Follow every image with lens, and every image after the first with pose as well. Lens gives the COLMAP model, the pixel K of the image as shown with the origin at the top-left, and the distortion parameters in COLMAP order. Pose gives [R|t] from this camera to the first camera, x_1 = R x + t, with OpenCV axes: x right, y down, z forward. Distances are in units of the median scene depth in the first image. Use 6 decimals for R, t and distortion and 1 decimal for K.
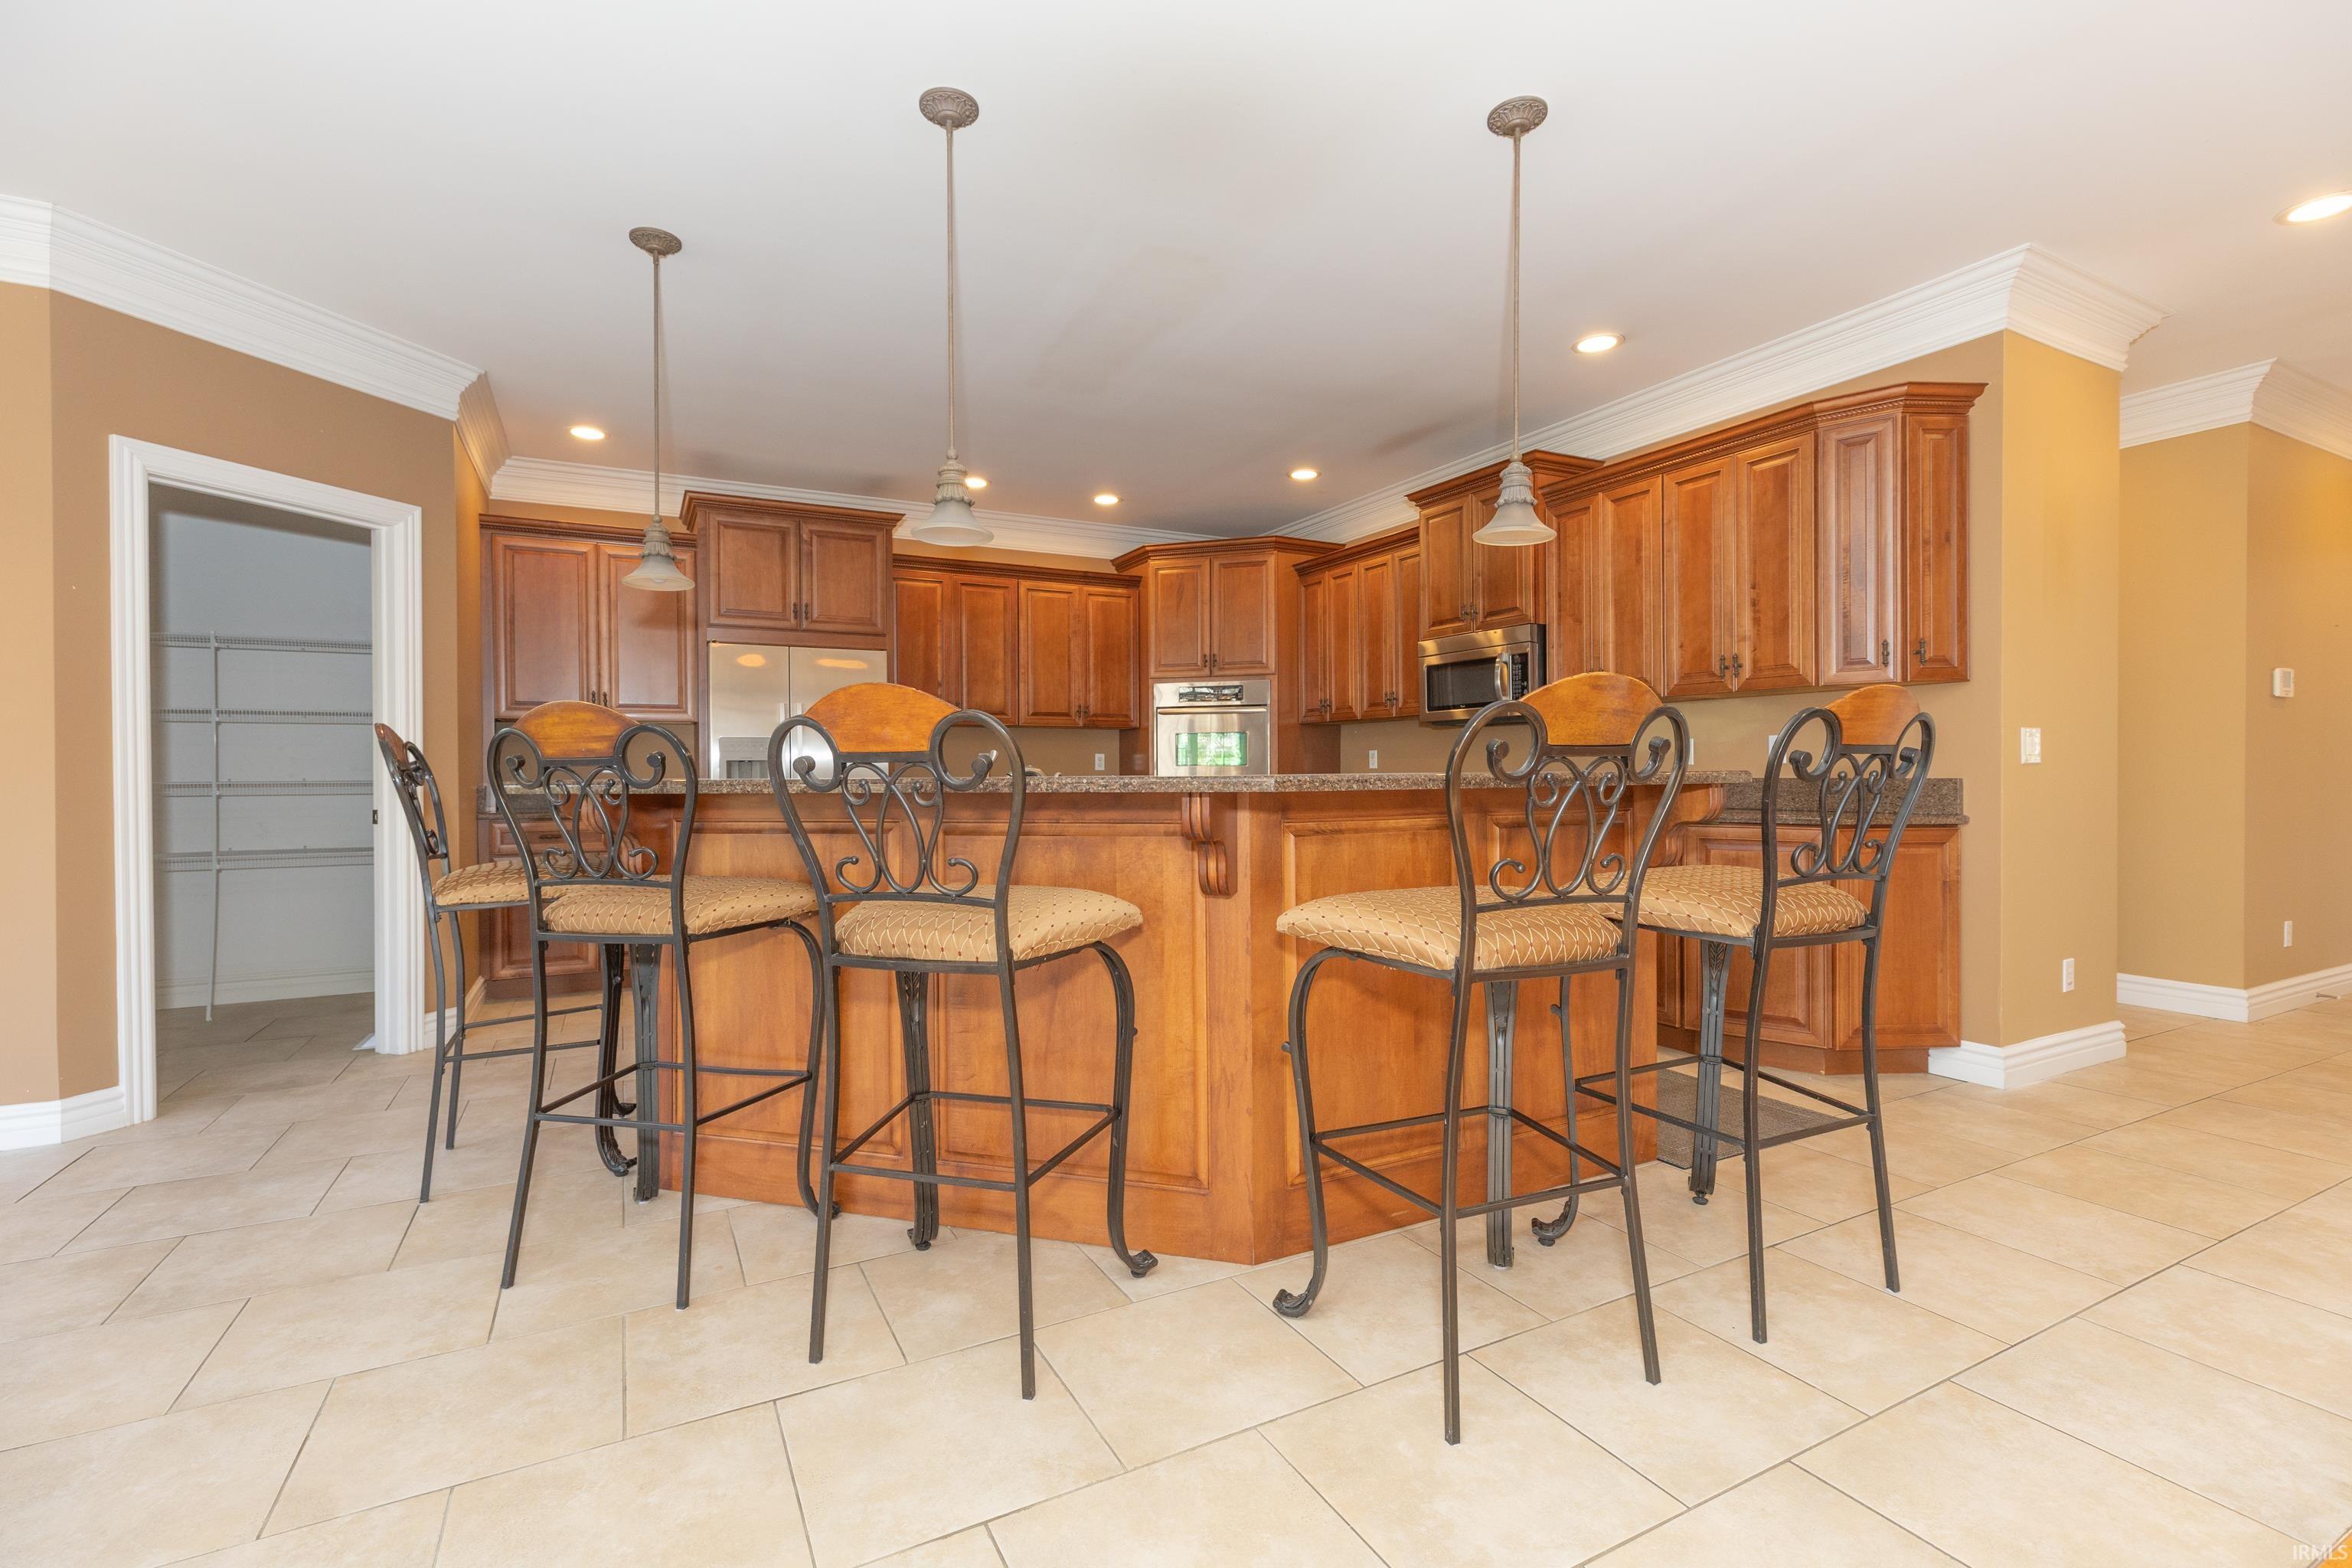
lens RADIAL K [[1043.7, 0, 1176.0], [0, 1043.7, 784.0], [0, 0, 1]] dist [-0.001532, 0.000084]
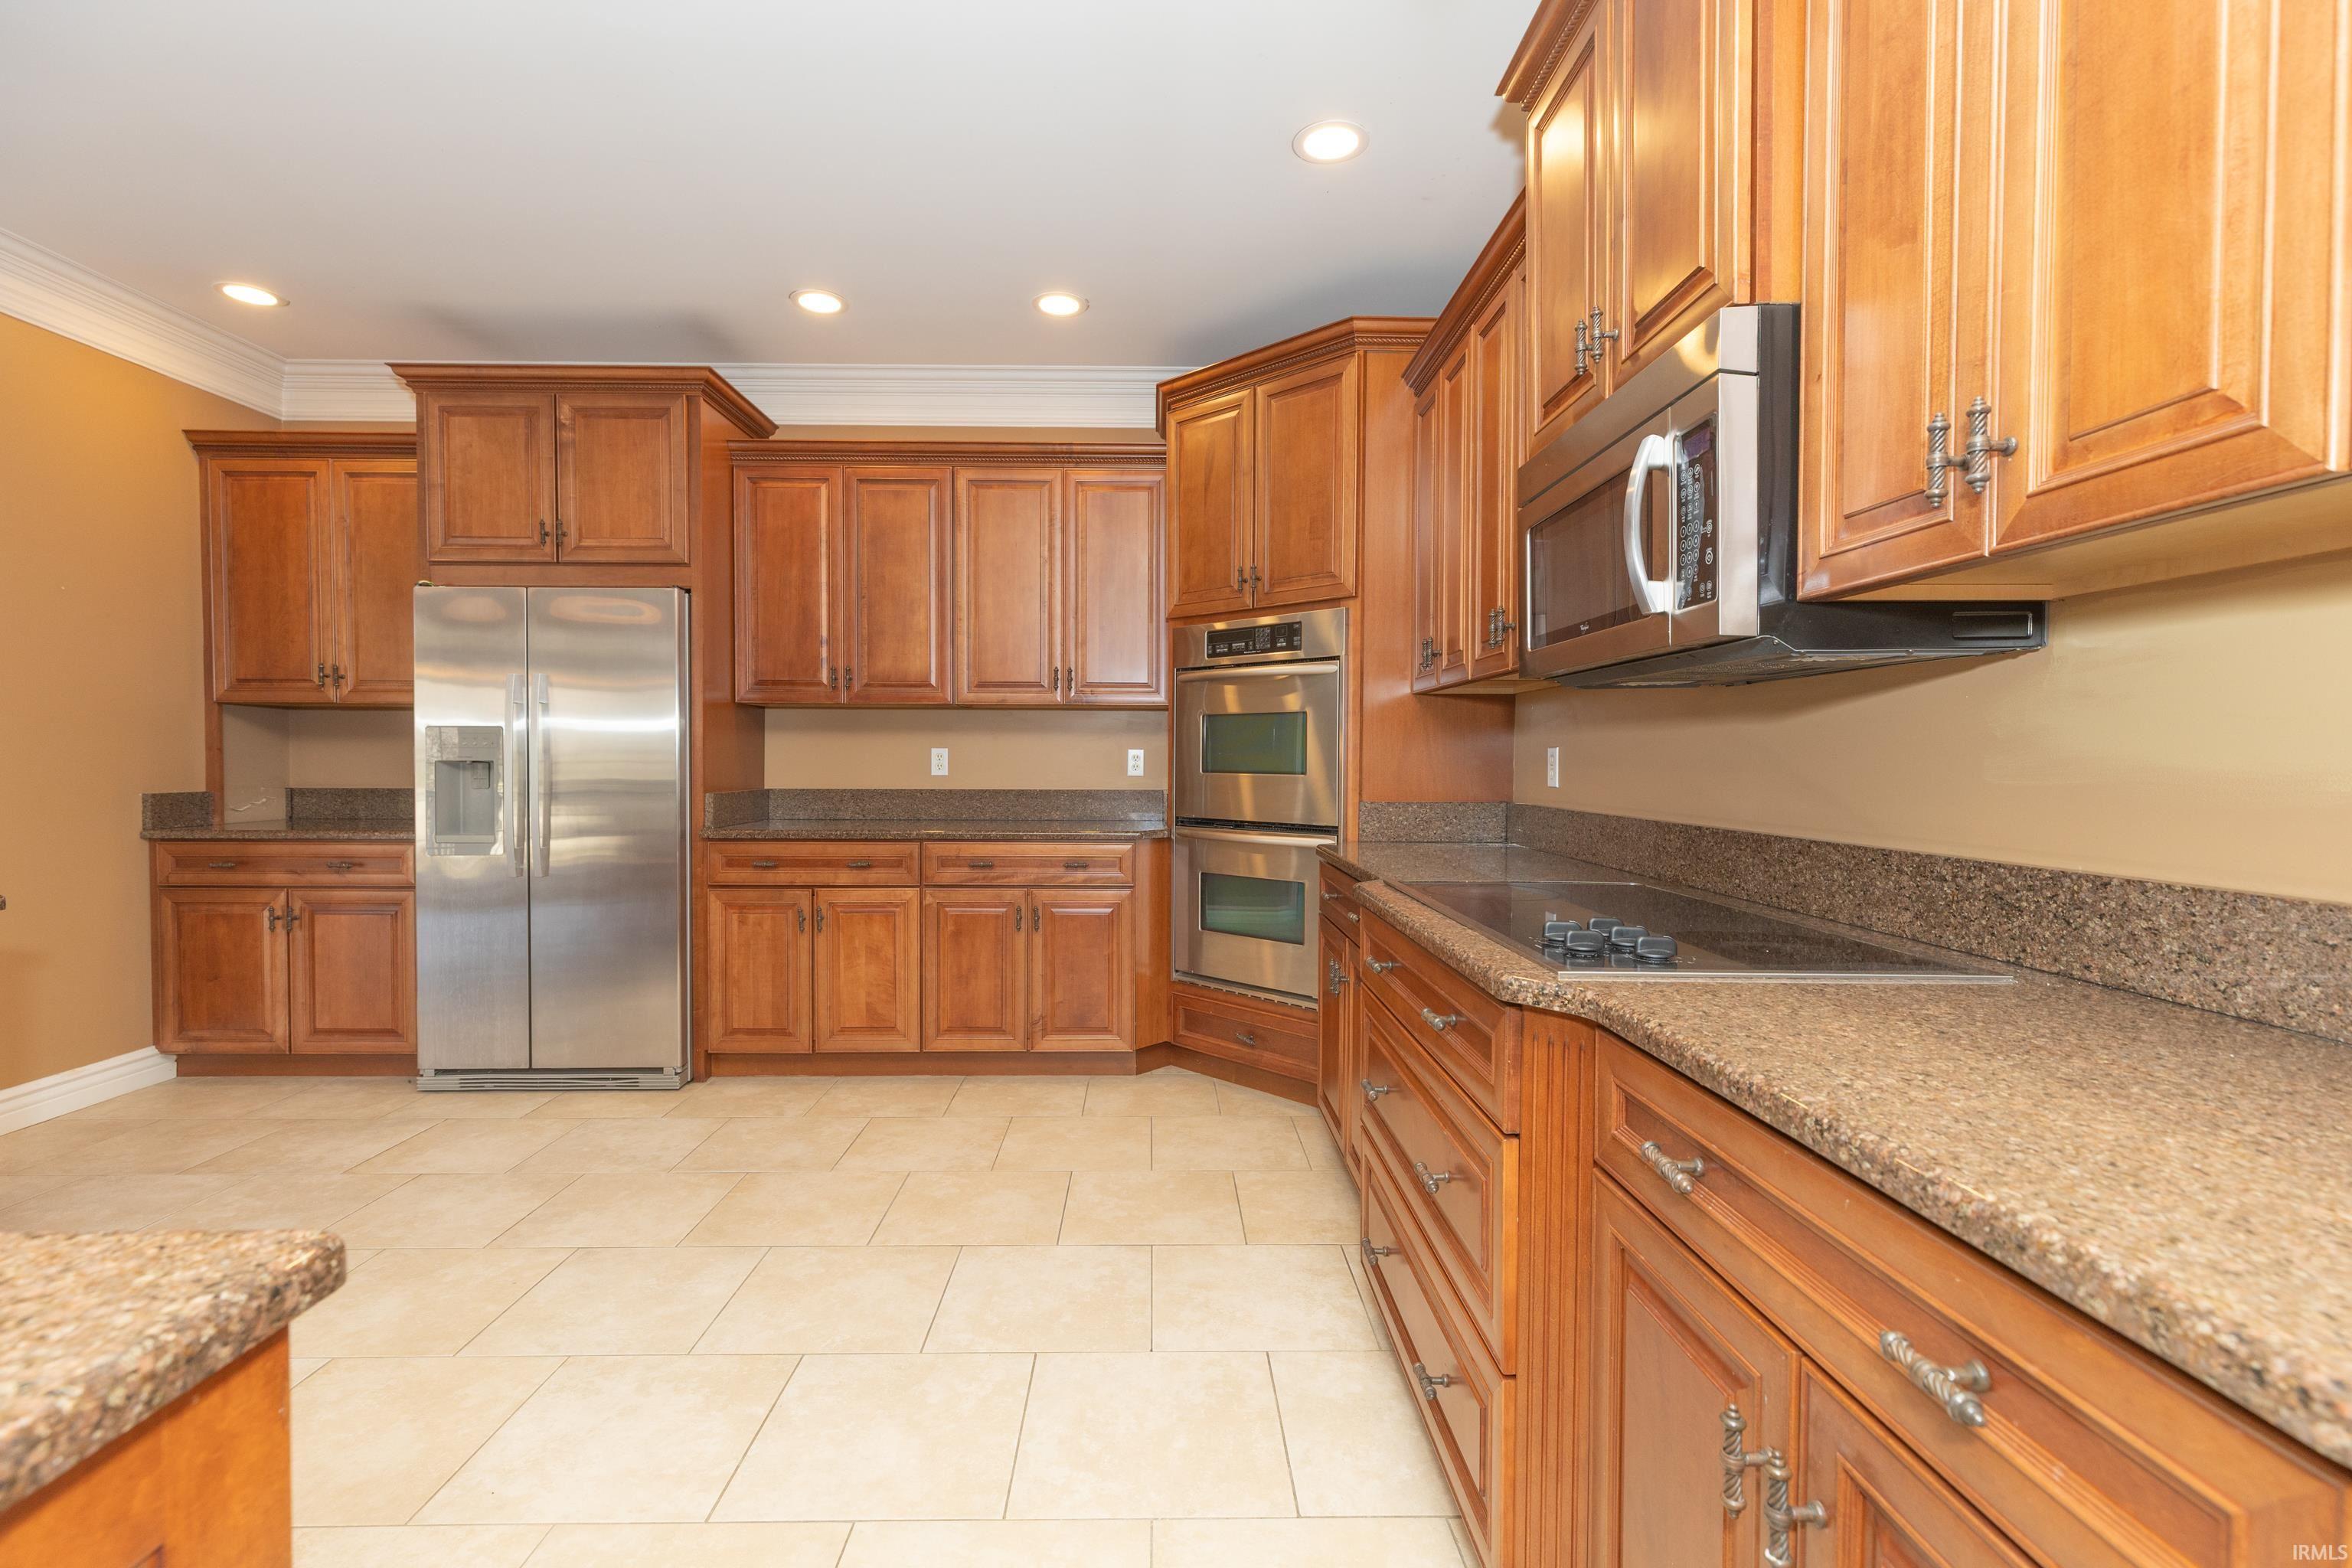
lens RADIAL K [[1043.7, 0, 1176.0], [0, 1043.7, 784.0], [0, 0, 1]] dist [-0.001532, 0.000084]
pose [[0.894440, 0.023351, -0.446578, 0.280279], [-0.017032, 0.999690, 0.018160, -0.025352], [0.446864, -0.008637, 0.894560, 0.572900]]
